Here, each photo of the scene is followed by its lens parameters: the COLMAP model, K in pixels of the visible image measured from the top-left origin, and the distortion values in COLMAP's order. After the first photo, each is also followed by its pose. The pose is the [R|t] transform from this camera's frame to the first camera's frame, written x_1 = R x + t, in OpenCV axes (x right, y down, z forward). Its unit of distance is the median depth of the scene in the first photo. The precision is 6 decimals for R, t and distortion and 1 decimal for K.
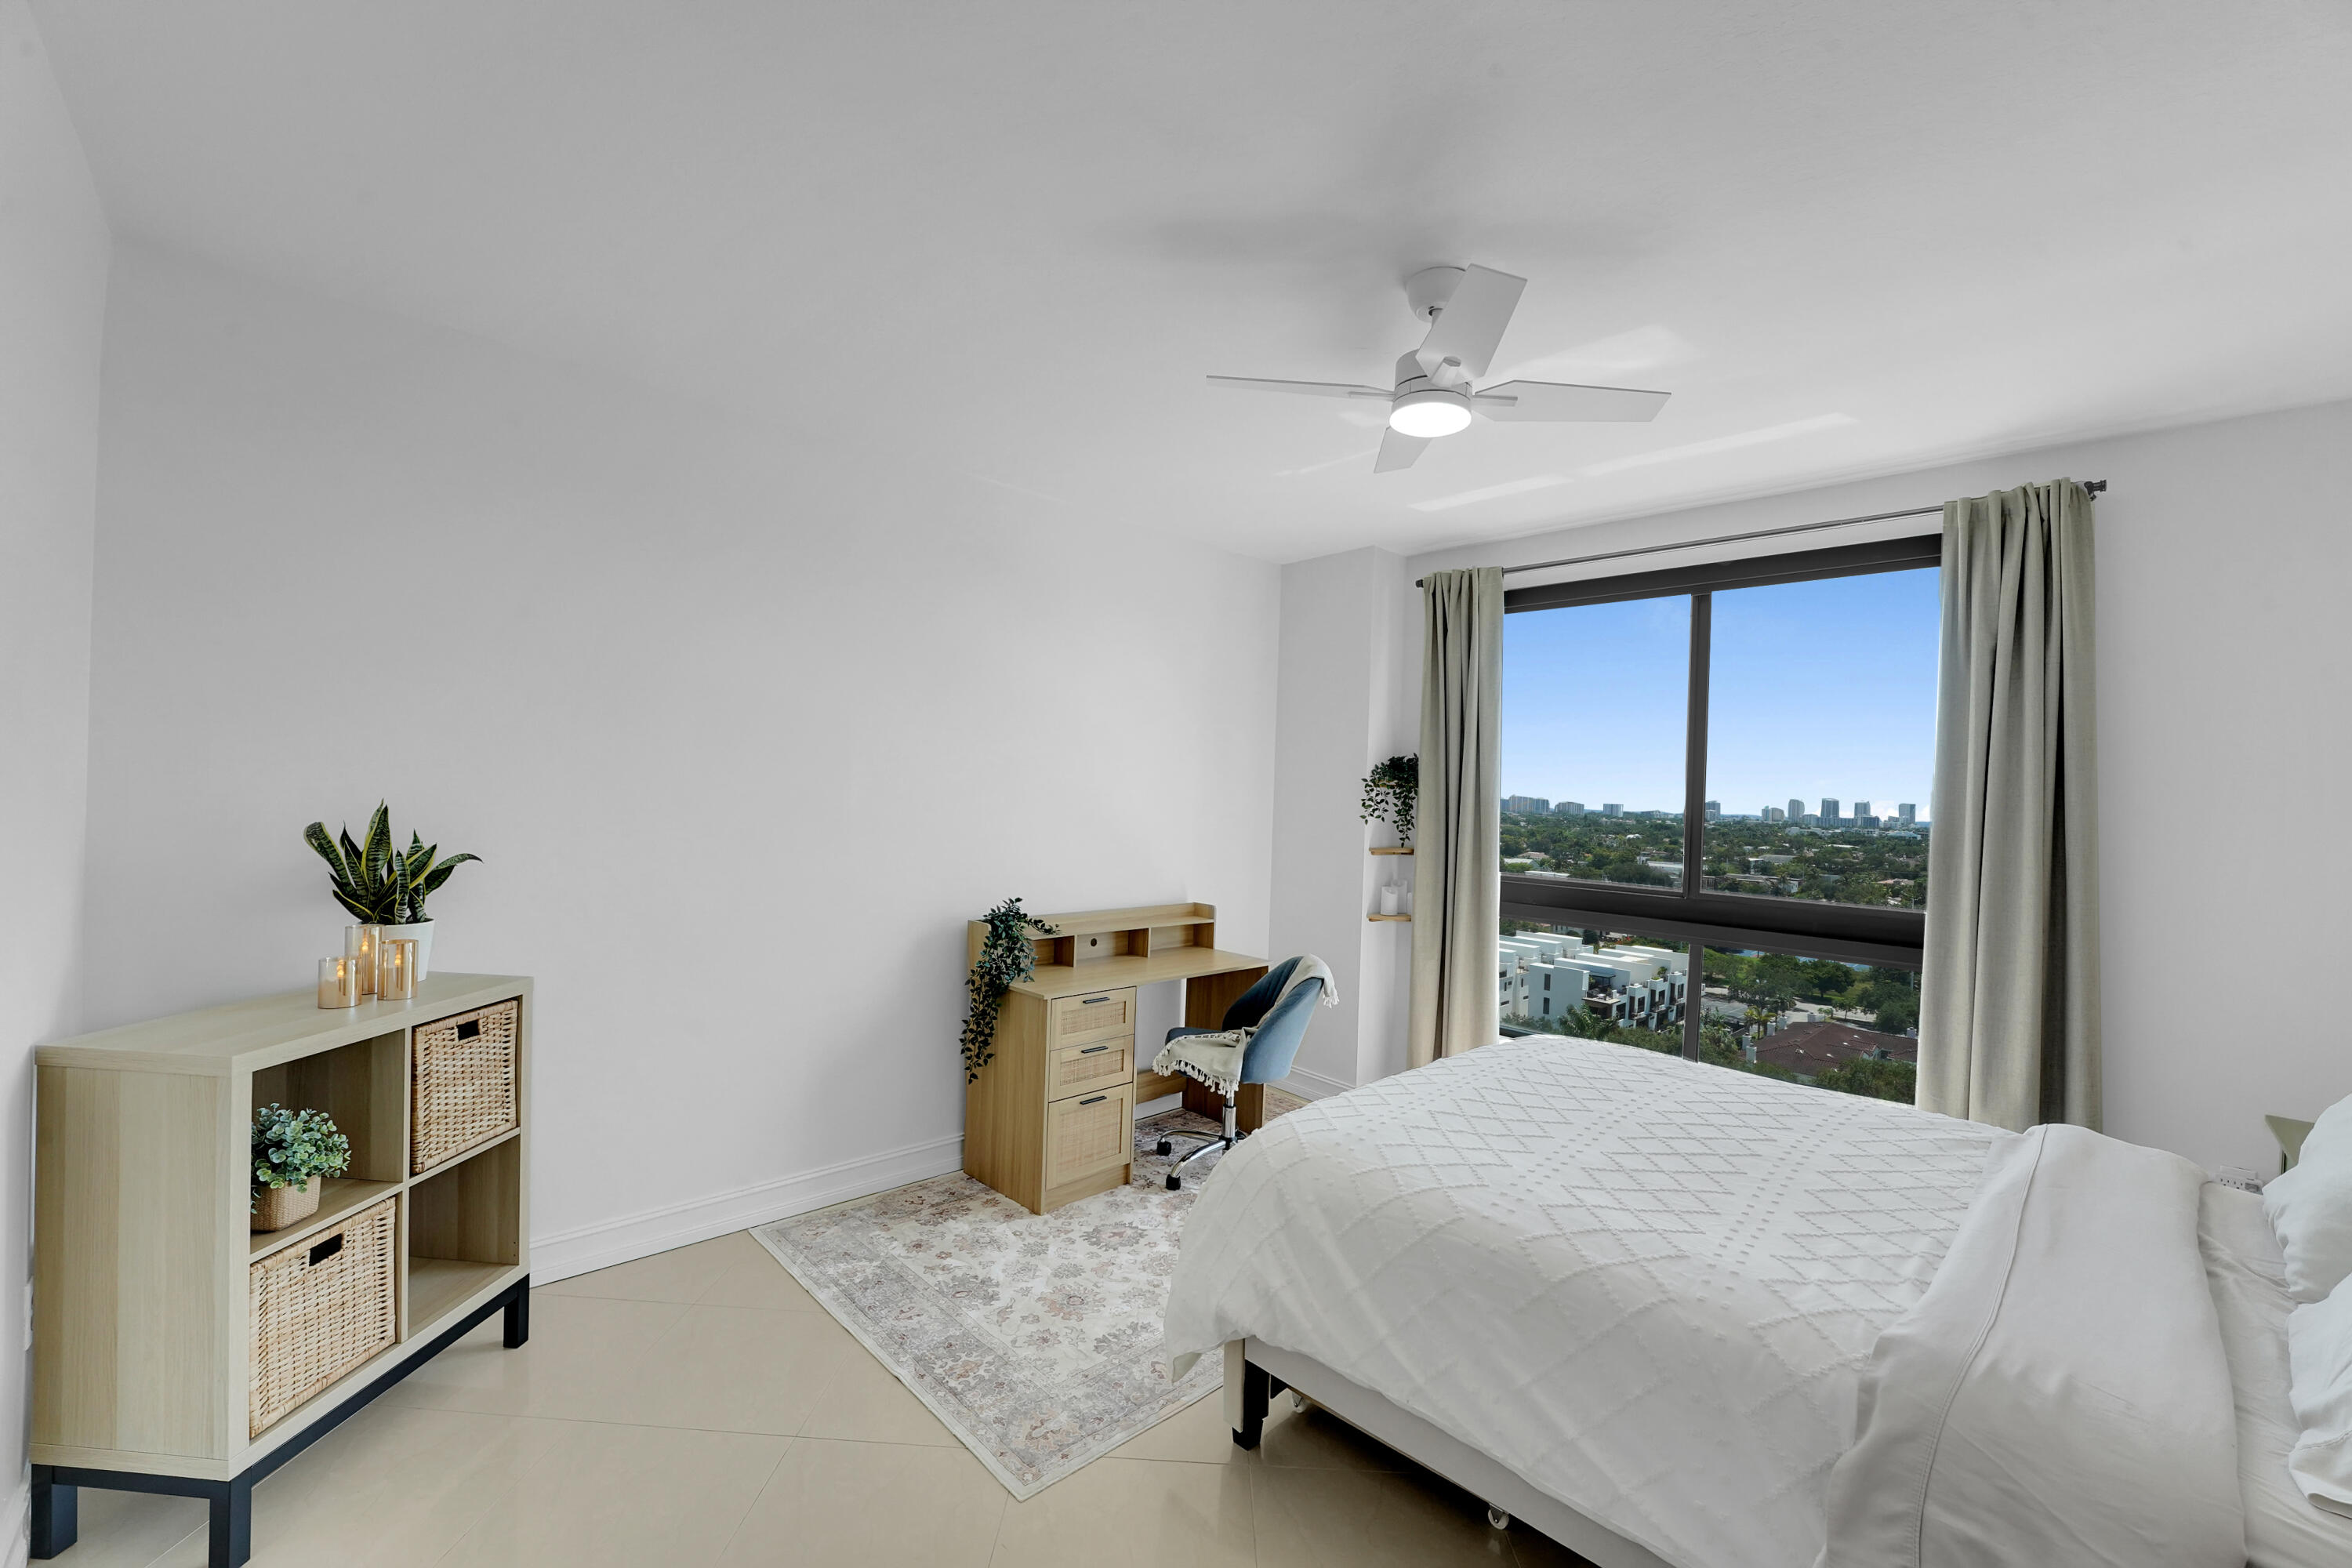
lens RADIAL K [[958.0, 0, 1169.7], [0, 958.0, 791.6], [0, 0, 1]] dist [-0.030809, 0.003808]
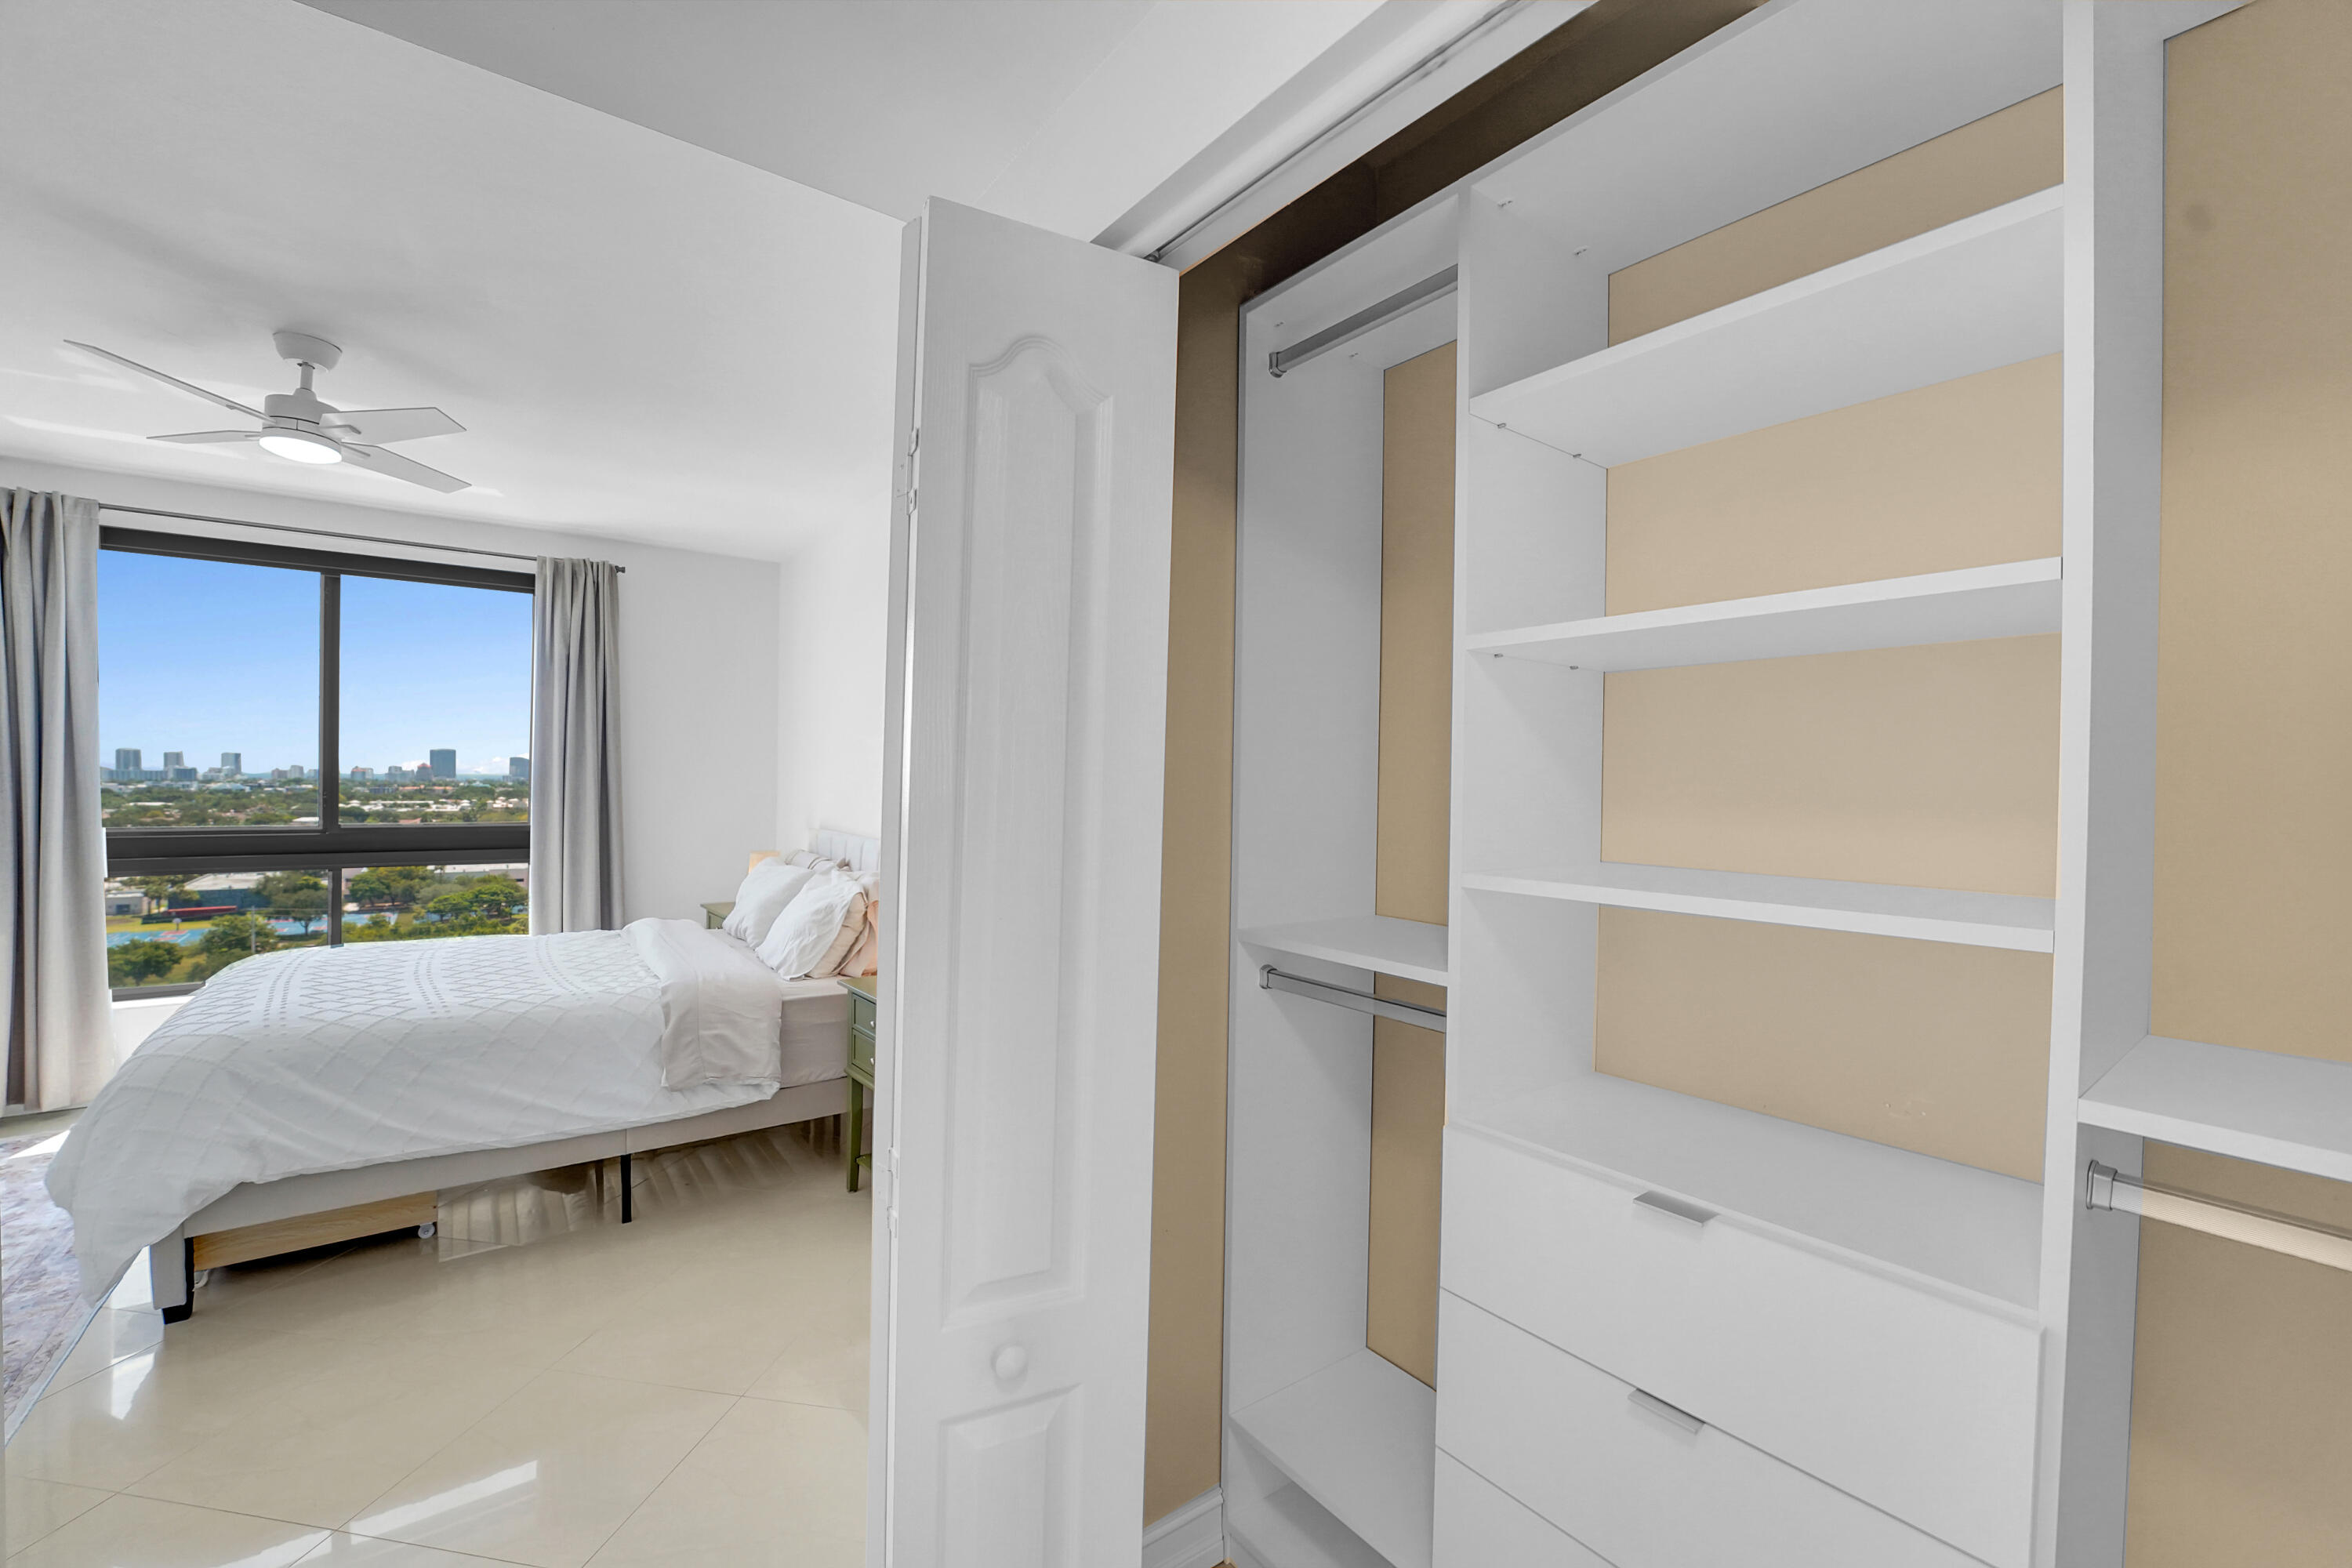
lens RADIAL K [[958.0, 0, 1175.9], [0, 958.0, 791.1], [0, 0, 1]] dist [-0.030809, 0.003808]
pose [[0.113206, -0.045522, 0.992528, -0.476905], [-0.008747, 0.998866, 0.046810, -0.003341], [-0.993533, -0.013981, 0.112679, -0.171634]]
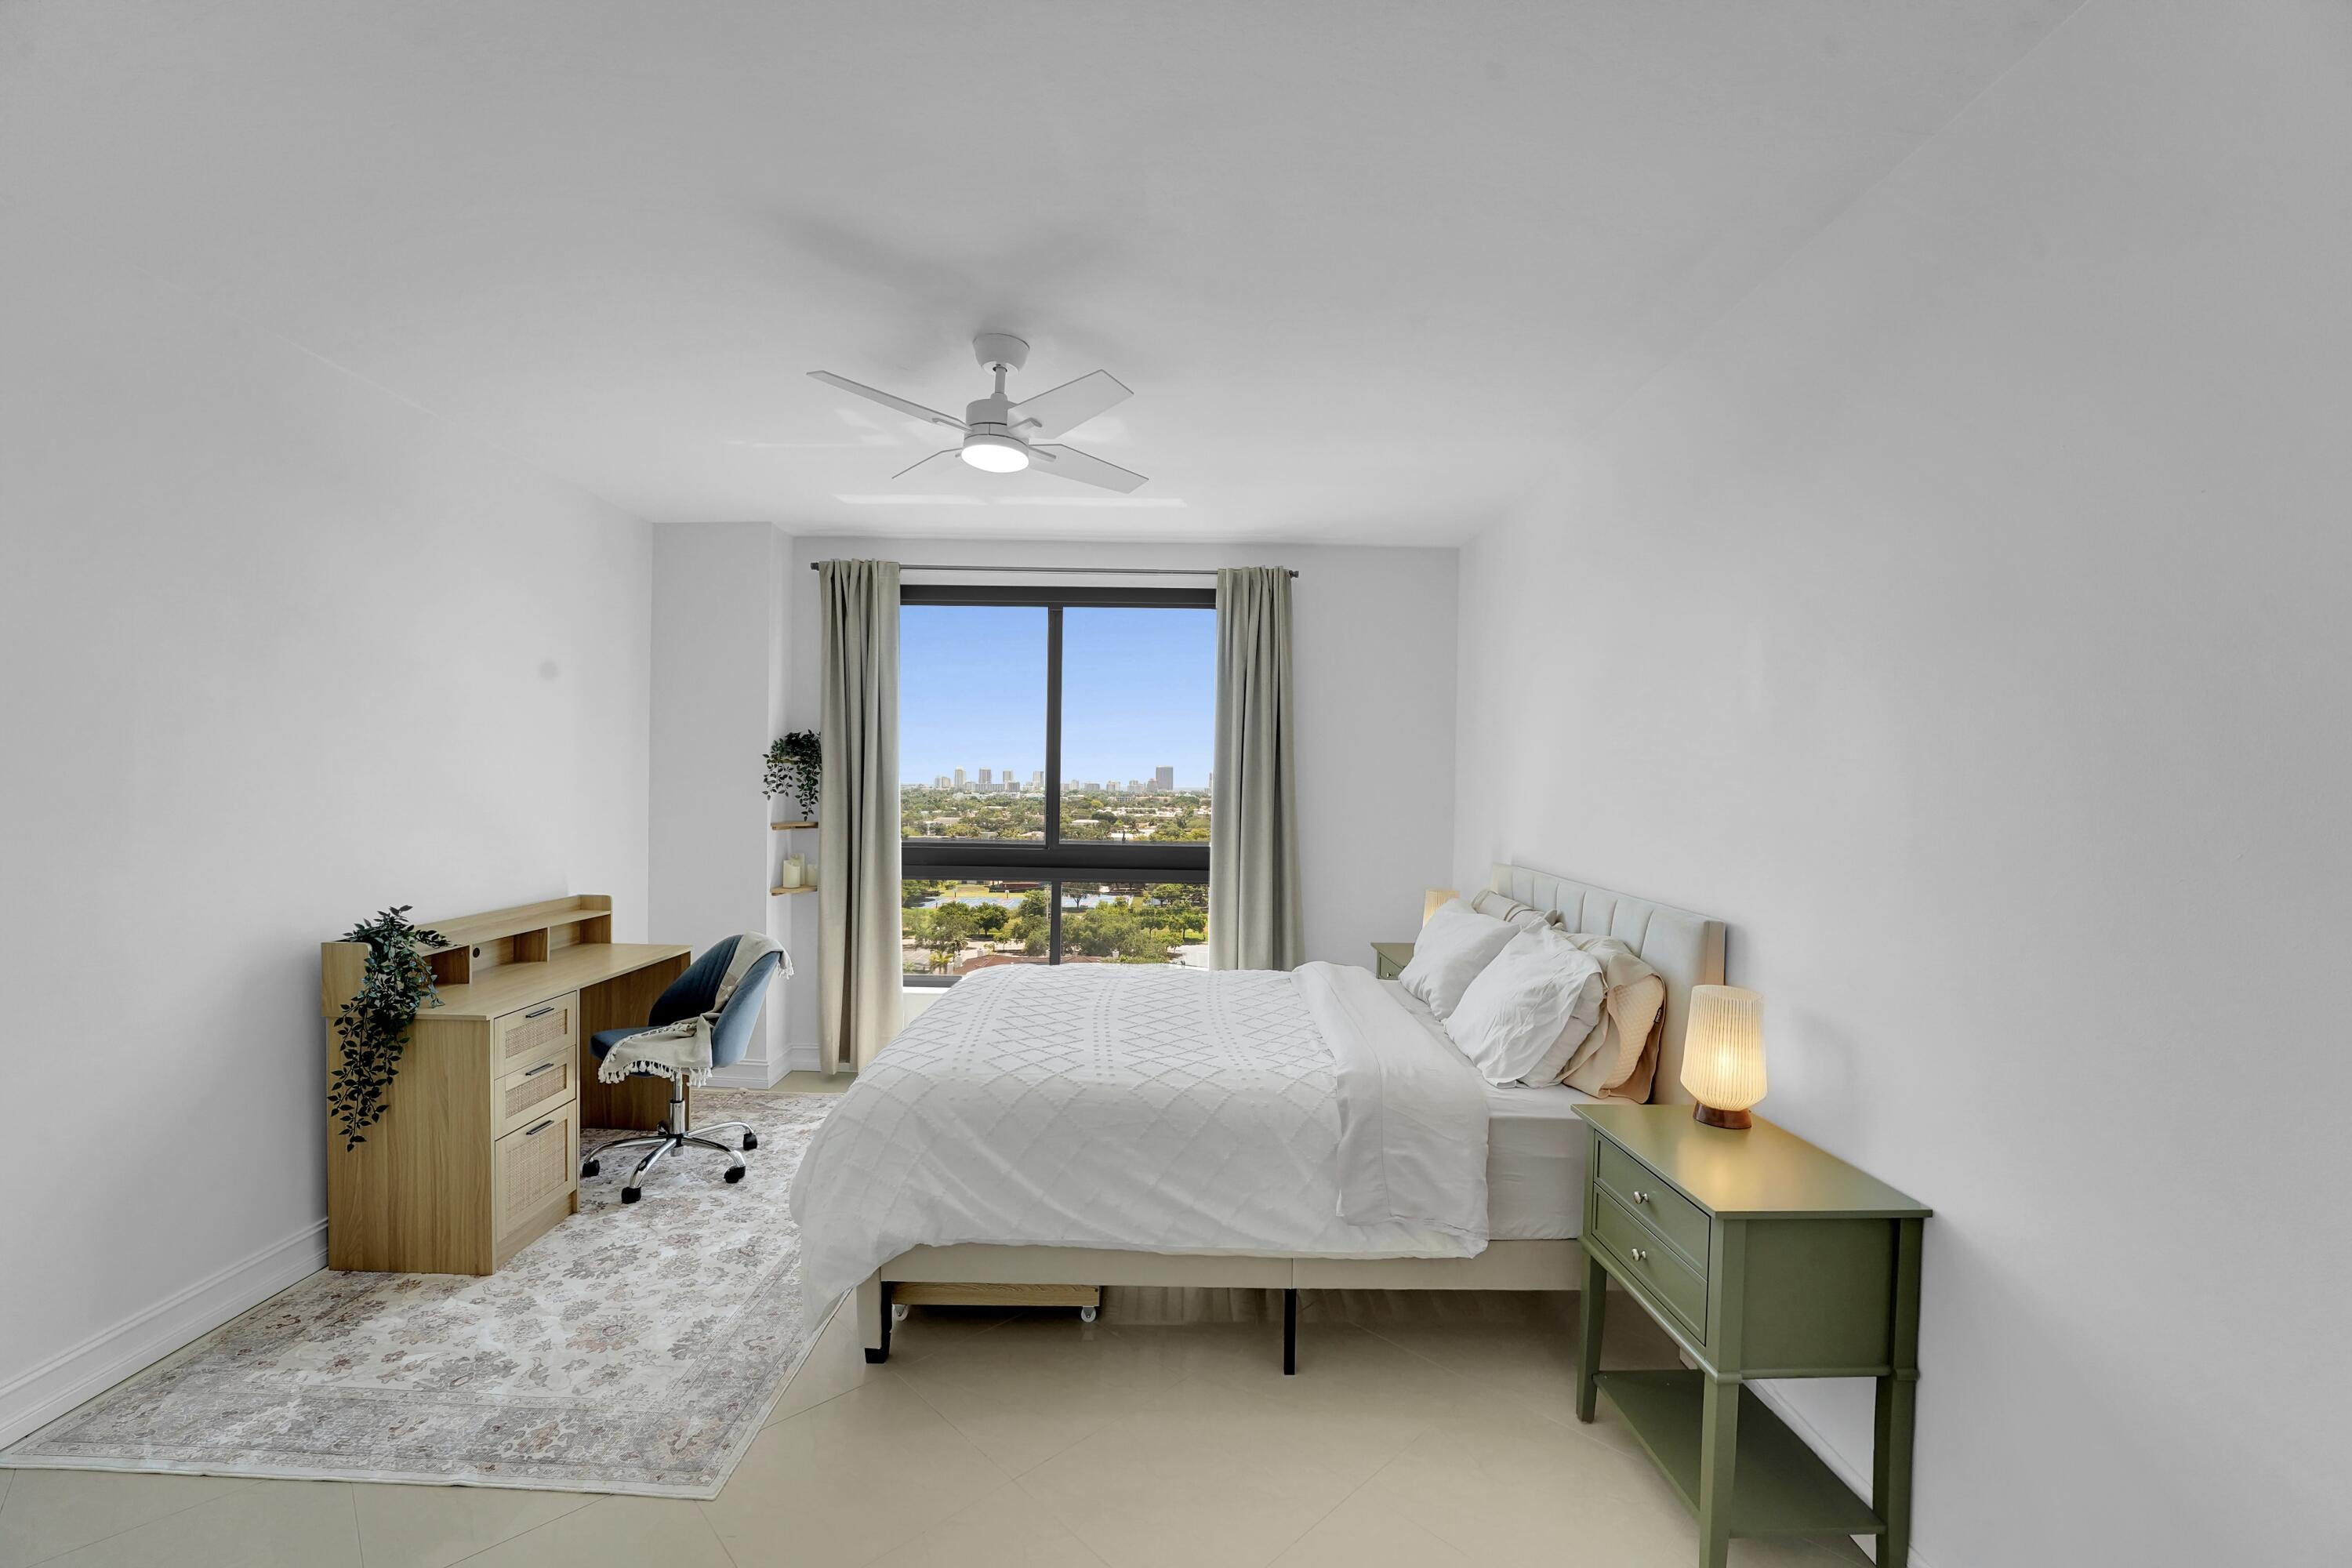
lens RADIAL K [[958.0, 0, 1171.9], [0, 958.0, 791.1], [0, 0, 1]] dist [-0.030809, 0.003808]
pose [[0.693975, -0.029920, 0.719377, -0.254410], [0.009341, 0.999426, 0.032556, -0.003888], [-0.719939, -0.015873, 0.693856, -0.002376]]
